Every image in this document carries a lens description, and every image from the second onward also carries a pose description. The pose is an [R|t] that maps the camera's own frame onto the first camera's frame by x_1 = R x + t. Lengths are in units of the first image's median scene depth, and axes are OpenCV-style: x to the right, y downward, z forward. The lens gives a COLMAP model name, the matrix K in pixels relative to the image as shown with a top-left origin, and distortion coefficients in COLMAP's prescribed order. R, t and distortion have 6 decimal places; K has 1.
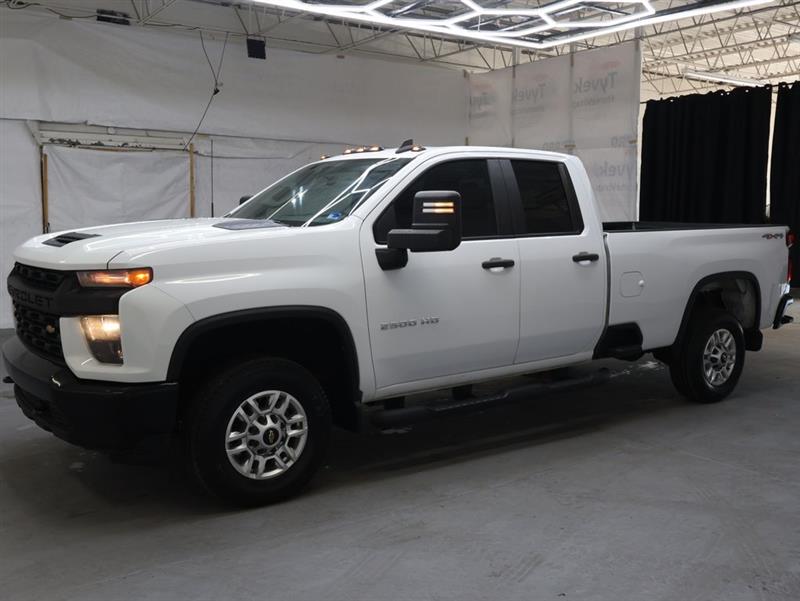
lens RADIAL K [[786.5, 0, 395.4], [0, 786.5, 298.0], [0, 0, 1]] dist [0.007000, 0.000000]
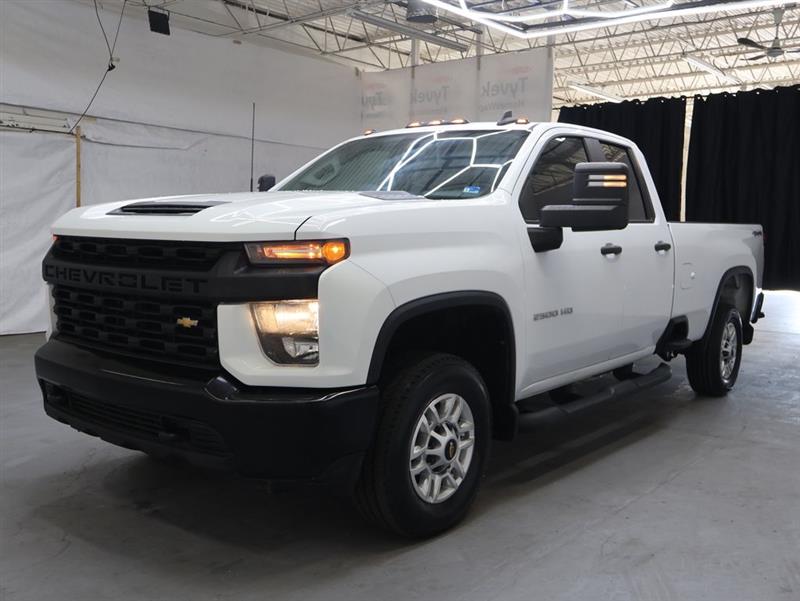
lens RADIAL K [[786.5, 0, 398.1], [0, 786.5, 303.4], [0, 0, 1]] dist [0.007000, 0.000000]
pose [[0.963511, -0.009278, 0.267509, -0.294411], [0.012591, 0.999864, -0.010674, 0.021265], [-0.267374, 0.013653, 0.963496, 0.150457]]
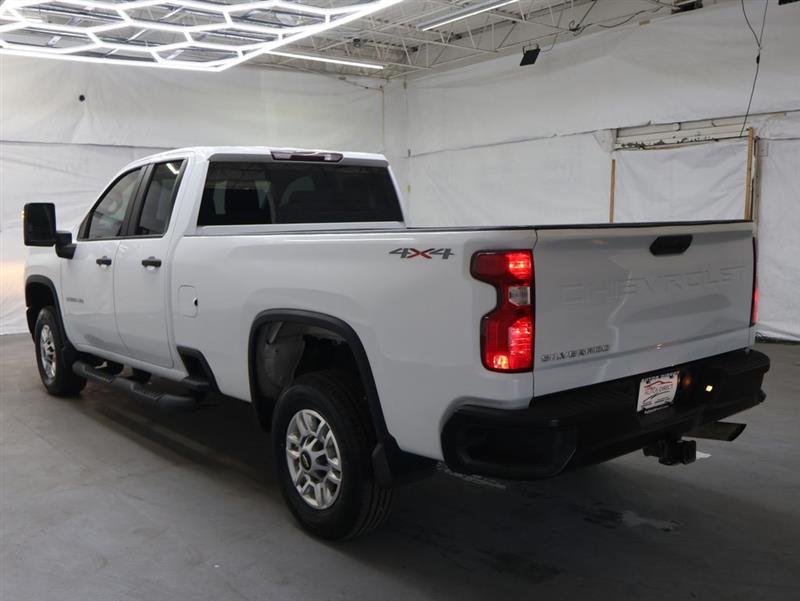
lens RADIAL K [[786.5, 0, 395.4], [0, 786.5, 297.0], [0, 0, 1]] dist [0.007000, 0.000000]
pose [[0.069114, 0.090826, -0.993466, 1.068742], [-0.090867, 0.992280, 0.084397, -0.104425], [0.993462, 0.084440, 0.076833, 1.104064]]
